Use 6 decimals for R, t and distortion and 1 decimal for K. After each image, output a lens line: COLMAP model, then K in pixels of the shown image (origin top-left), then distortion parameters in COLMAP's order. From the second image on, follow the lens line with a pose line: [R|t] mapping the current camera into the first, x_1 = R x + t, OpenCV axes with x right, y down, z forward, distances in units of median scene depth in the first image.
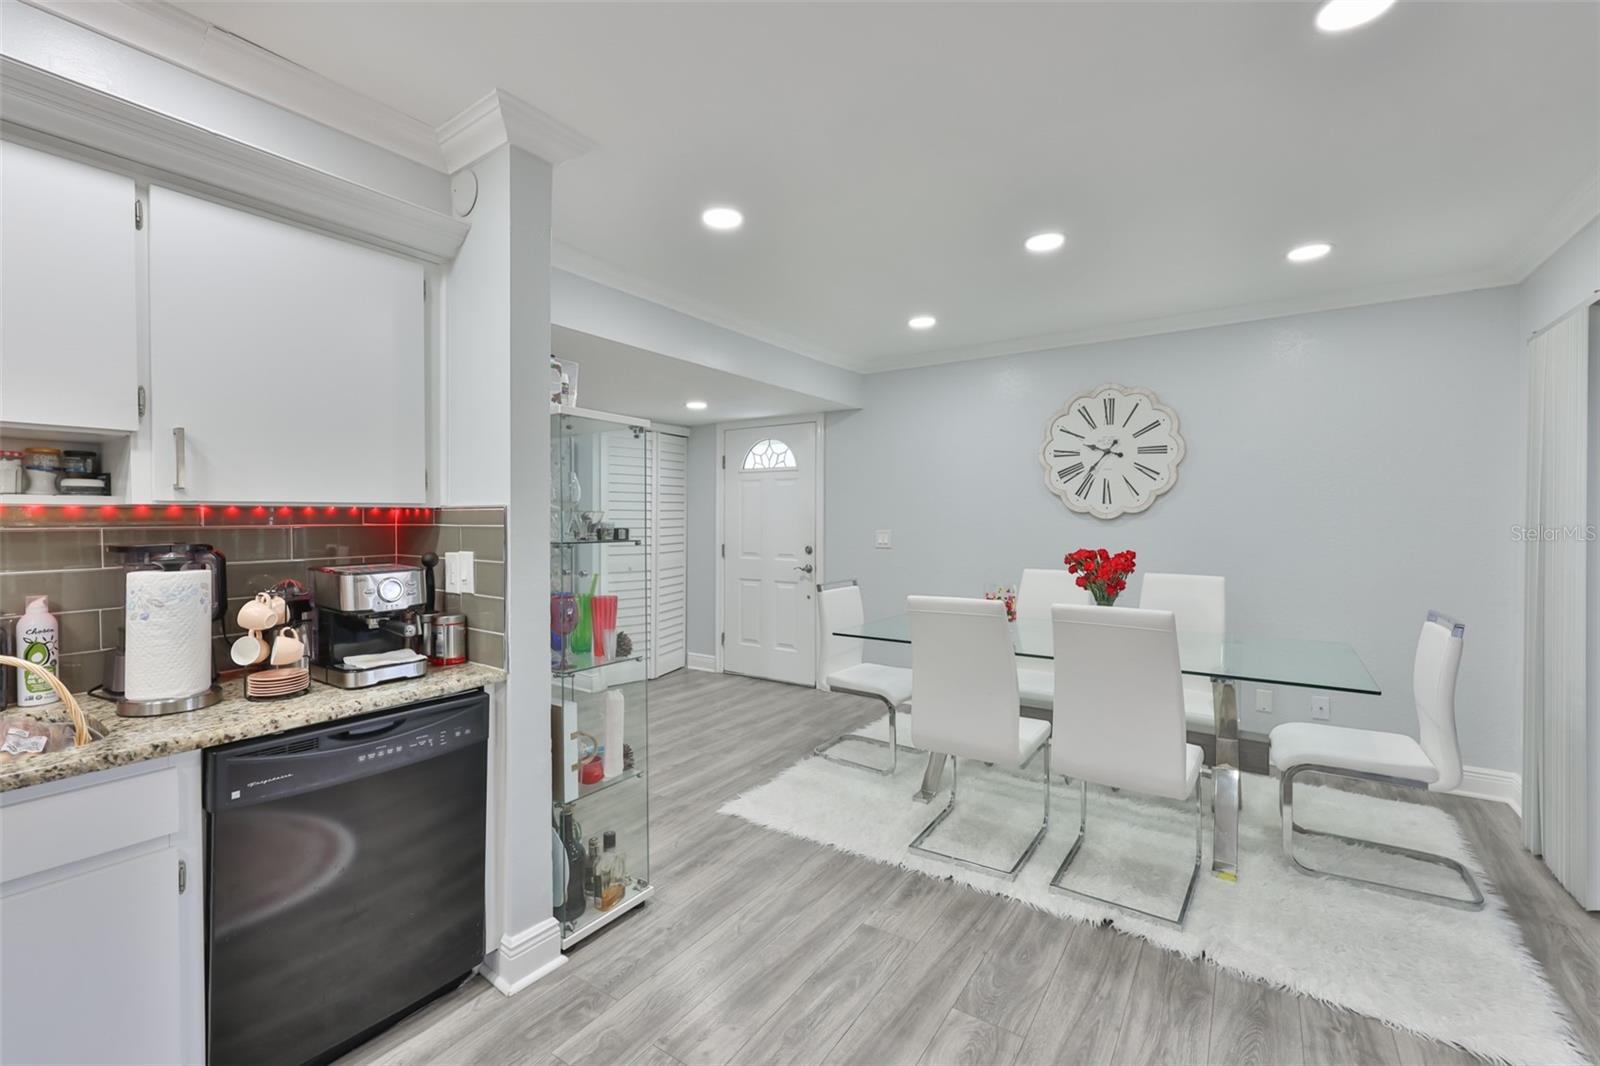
lens RADIAL K [[688.5, 0, 793.7], [0, 688.5, 522.8], [0, 0, 1]] dist [-0.002502, -0.000138]
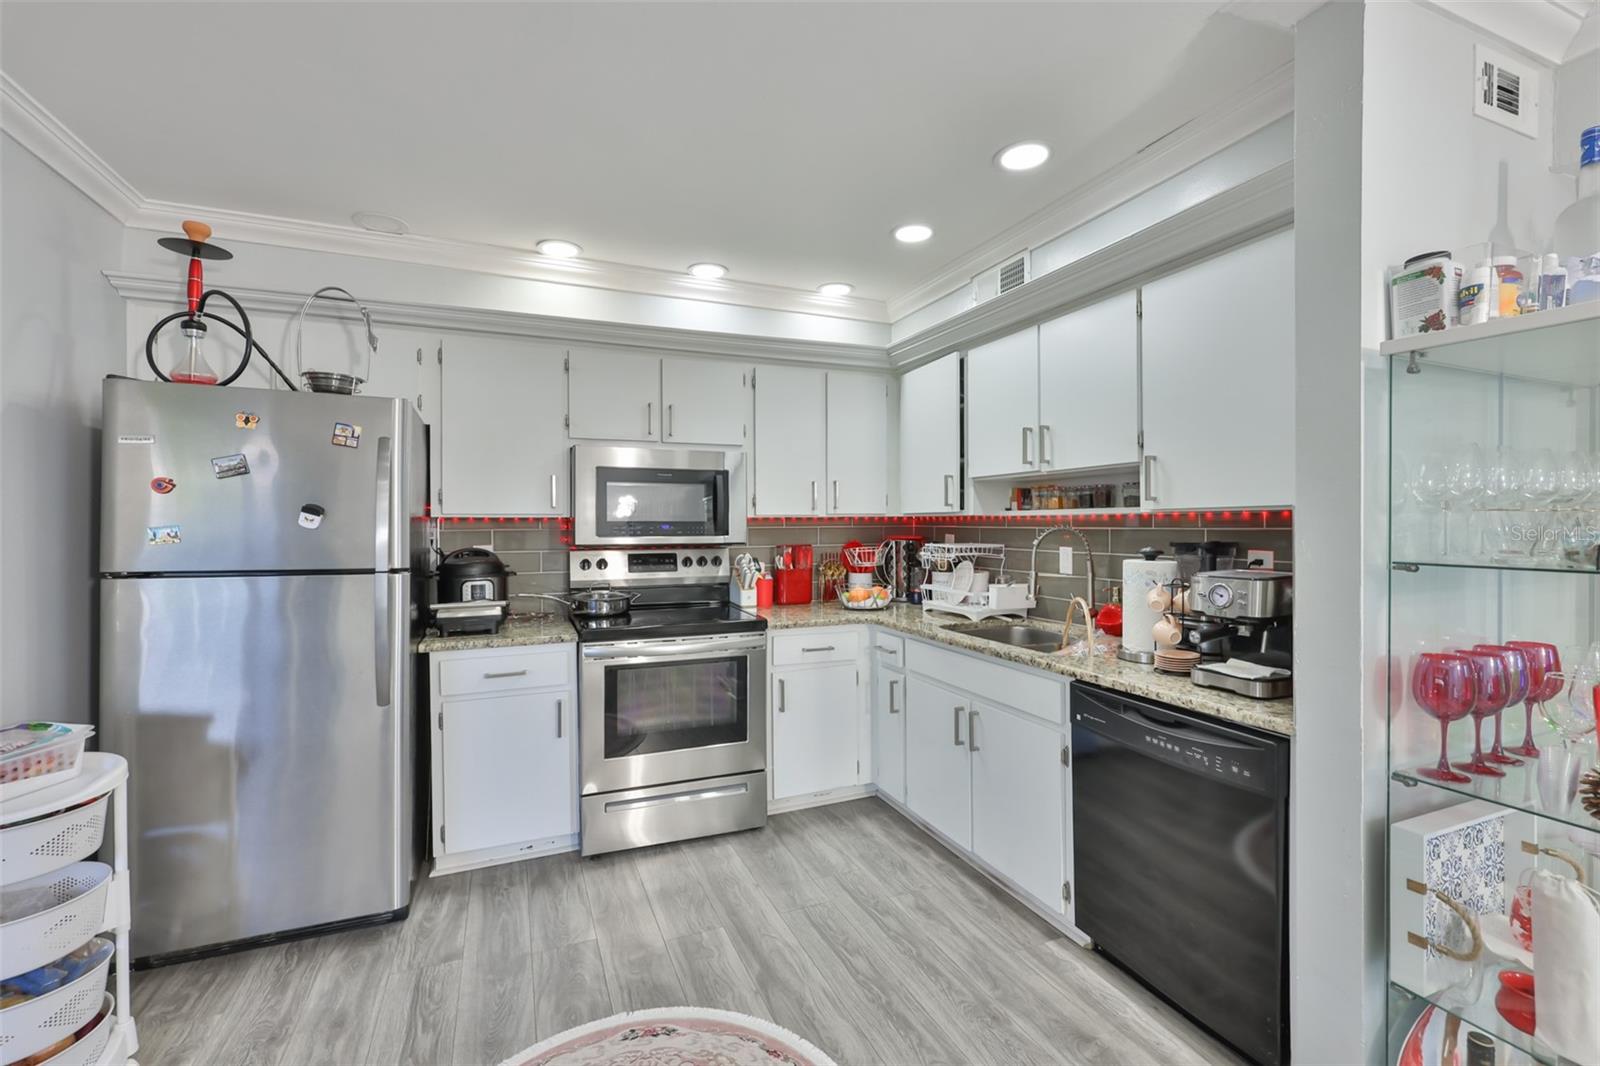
lens RADIAL K [[688.5, 0, 805.7], [0, 688.5, 526.6], [0, 0, 1]] dist [-0.002502, -0.000138]
pose [[-0.536923, 0.008487, -0.843588, 0.462277], [-0.001172, 0.999941, 0.010806, -0.008476], [0.843630, 0.006791, -0.536882, 0.865202]]
